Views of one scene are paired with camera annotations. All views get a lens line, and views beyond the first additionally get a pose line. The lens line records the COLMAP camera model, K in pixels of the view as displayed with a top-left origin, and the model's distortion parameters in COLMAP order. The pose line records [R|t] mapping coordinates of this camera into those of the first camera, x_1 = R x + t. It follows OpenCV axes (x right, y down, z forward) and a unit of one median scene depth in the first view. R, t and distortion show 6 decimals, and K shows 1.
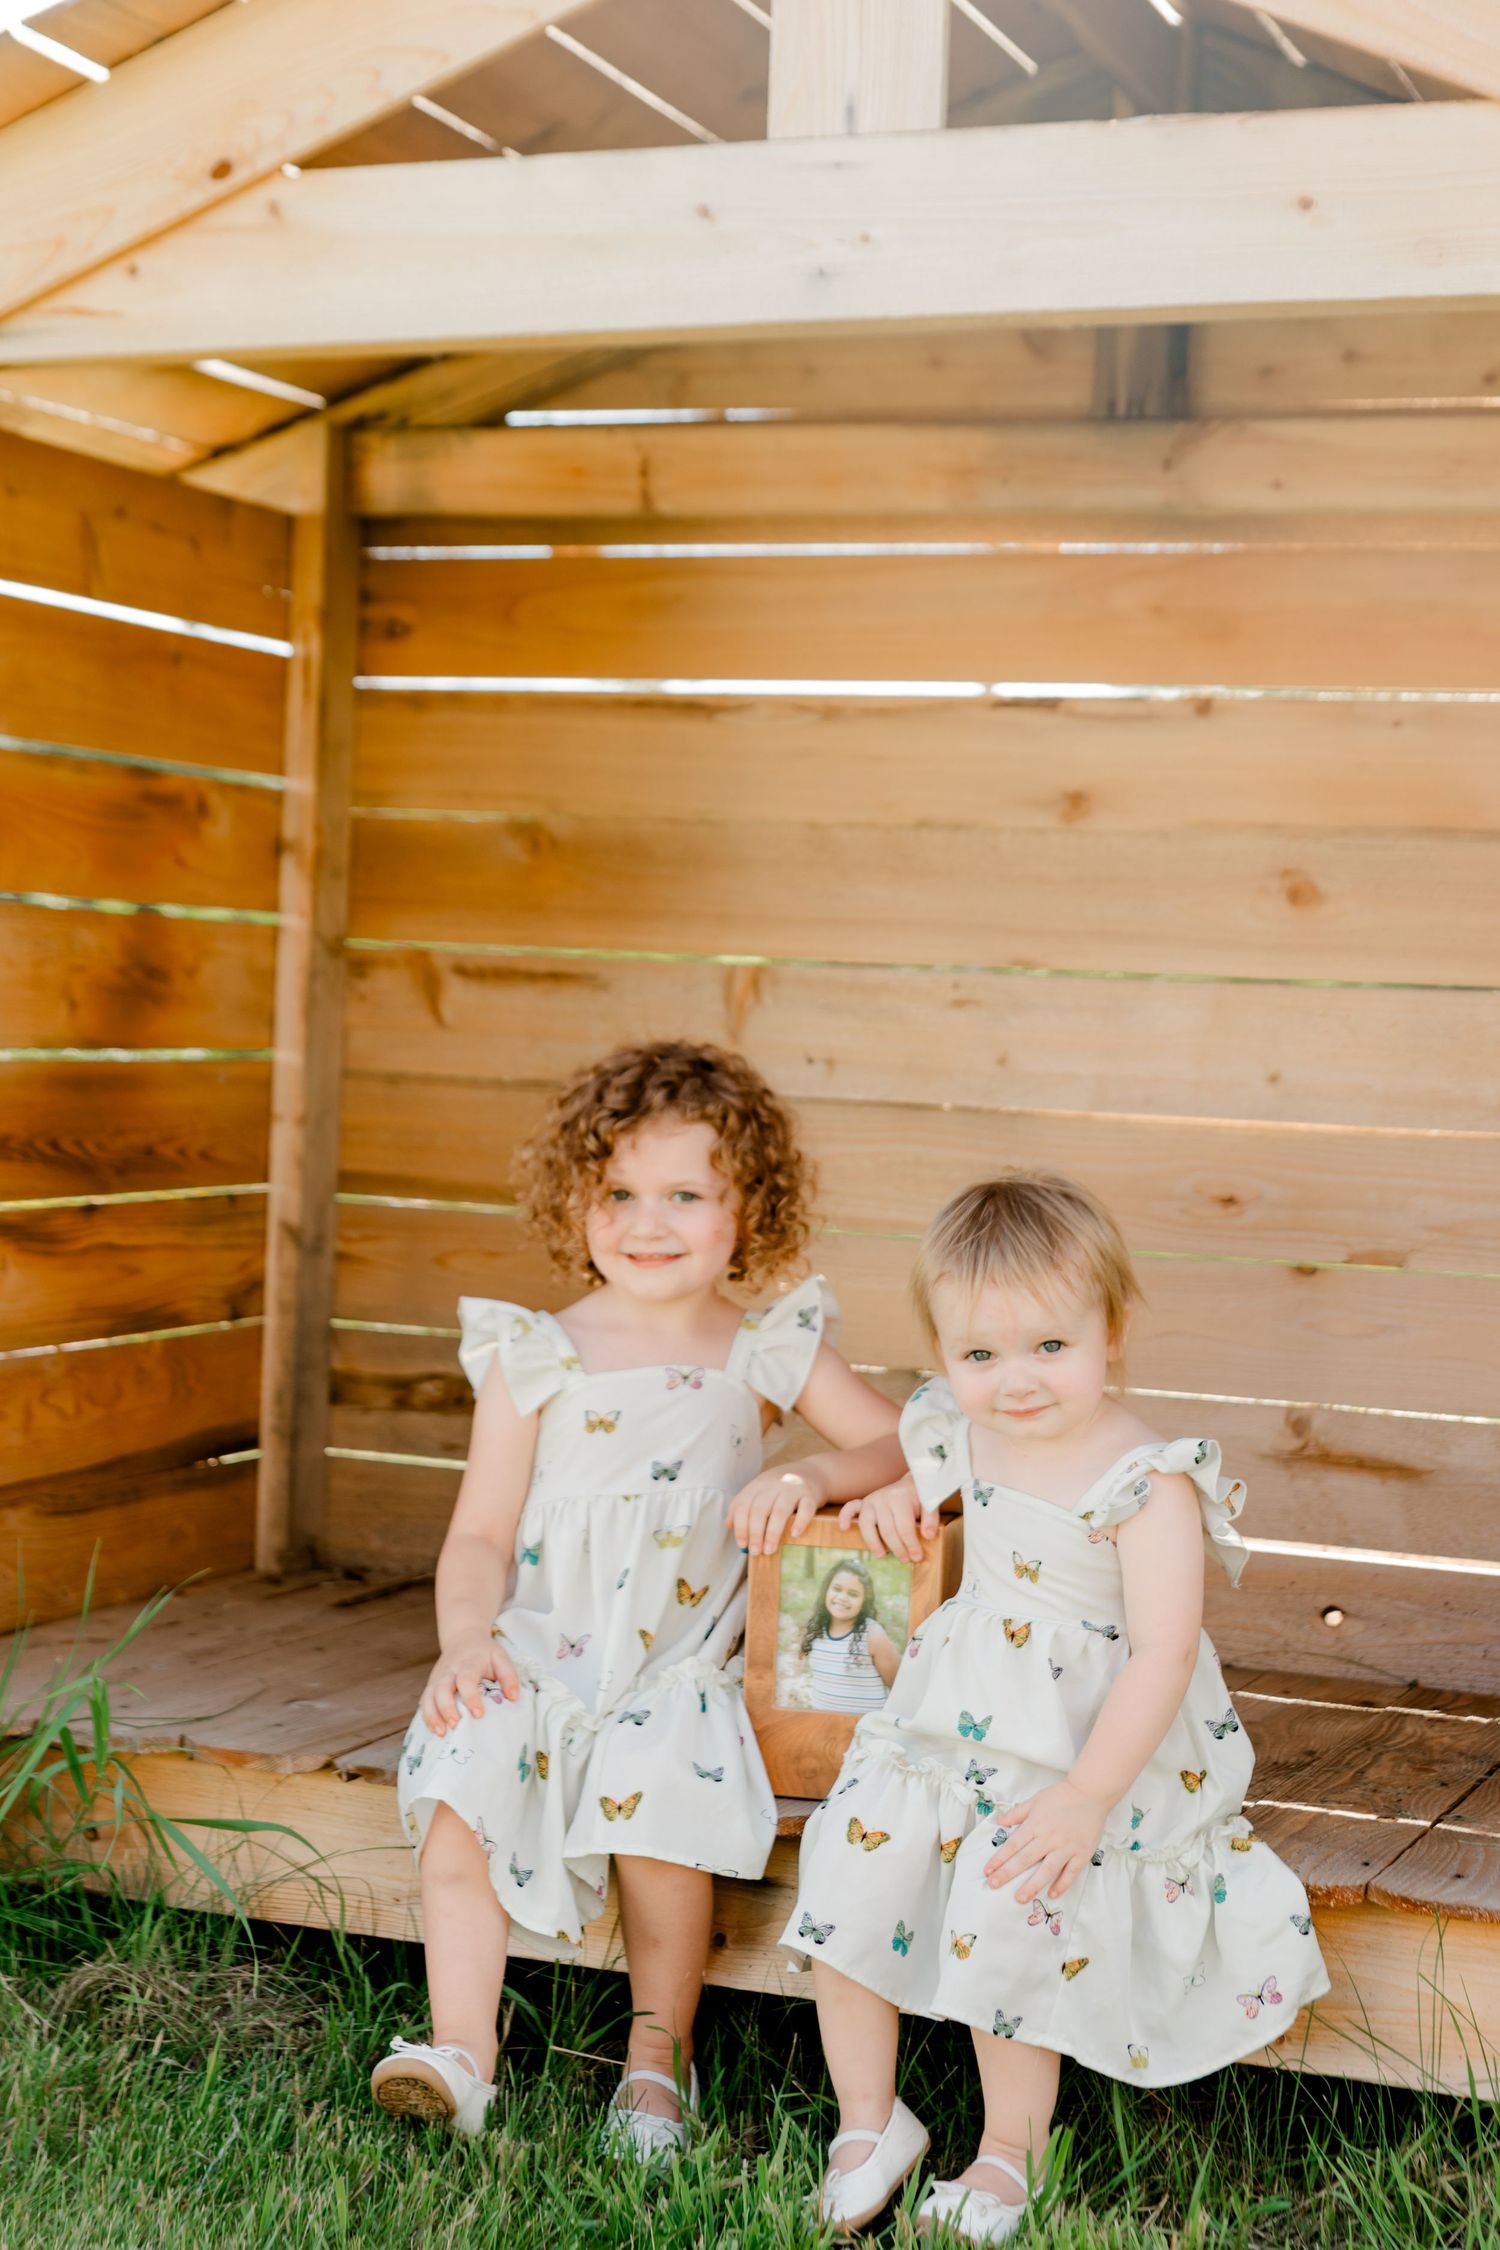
lens RADIAL K [[3686.6, 0, 750.0], [0, 3686.6, 1125.0], [0, 0, 1]] dist [0.022957, -0.015132]
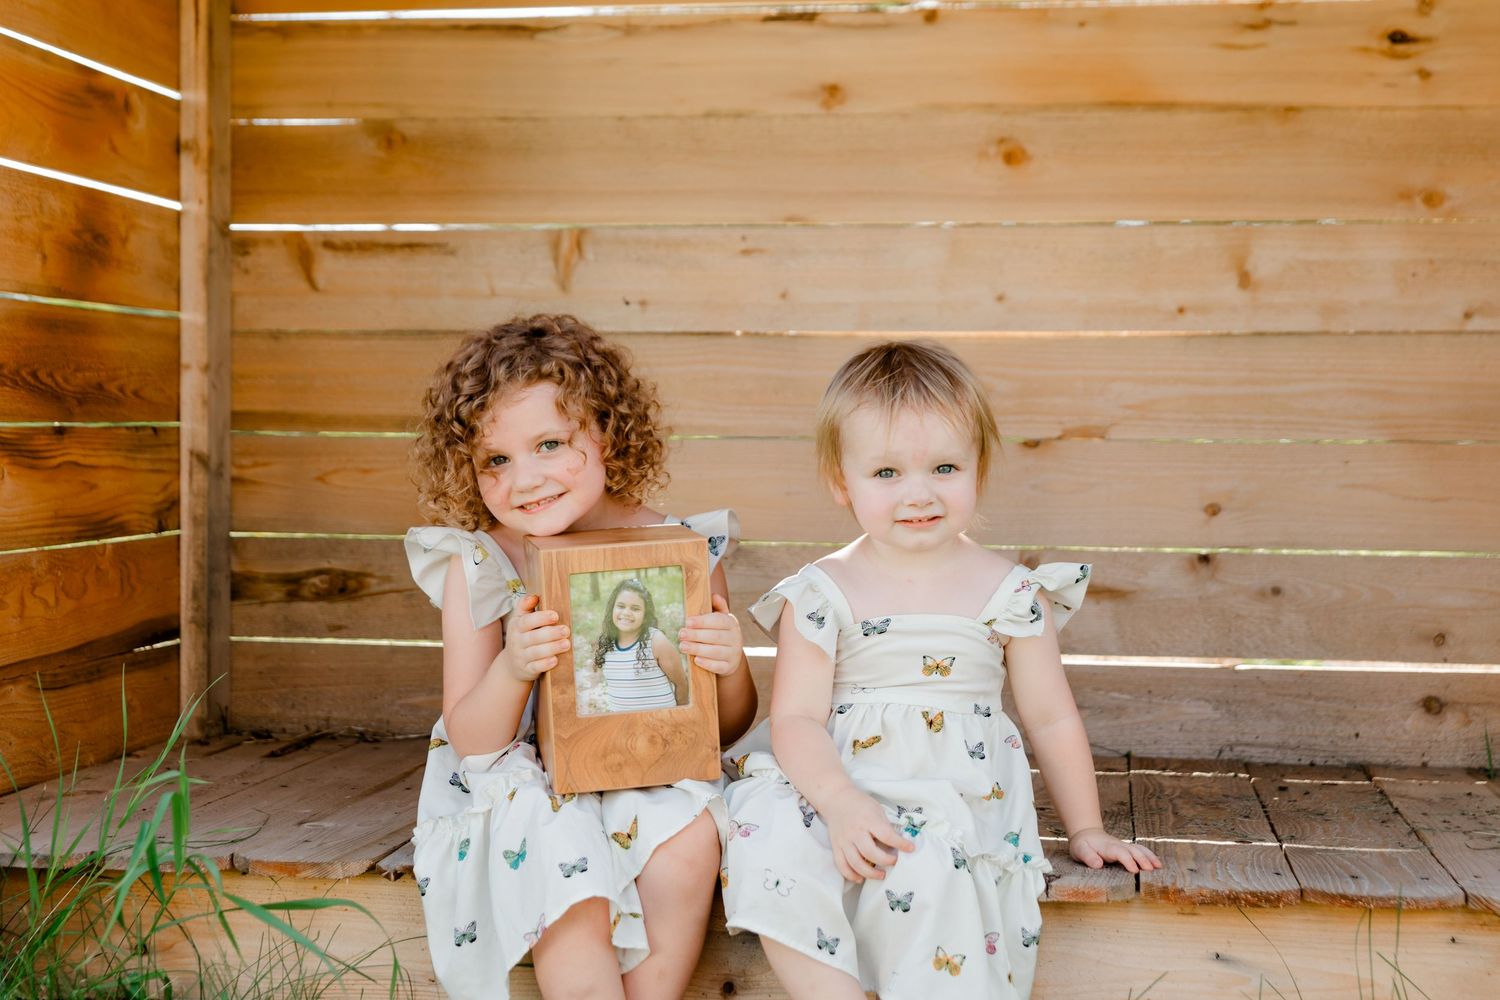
lens RADIAL K [[2358.9, 0, 750.3], [0, 2358.9, 447.2], [0, 0, 1]] dist [0.025245, -0.118836]
pose [[0.974222, -0.039605, 0.222089, -0.128354], [0.043713, 0.998951, -0.013610, 0.046541], [-0.221317, 0.022968, 0.974931, 0.204645]]
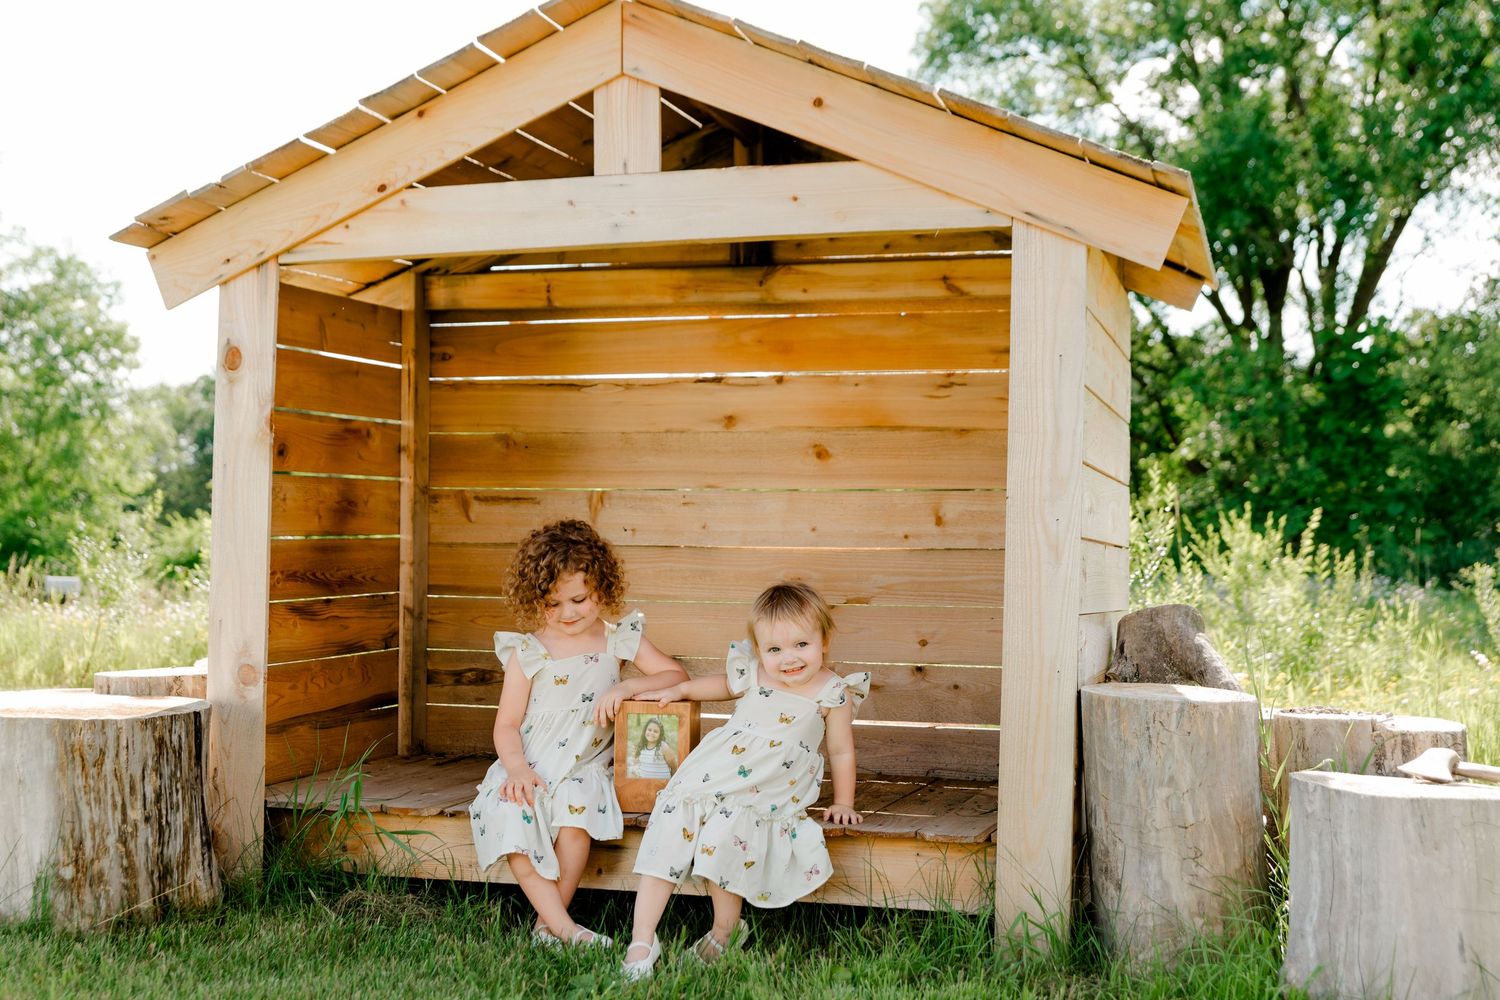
lens RADIAL K [[1956.0, 0, 751.4], [0, 1956.0, 459.7], [0, 0, 1]] dist [-0.000359, -0.011781]
pose [[0.996440, -0.034530, 0.076914, 0.001715], [0.039331, 0.997313, -0.061798, 0.019768], [-0.074573, 0.064603, 0.995121, -0.292936]]
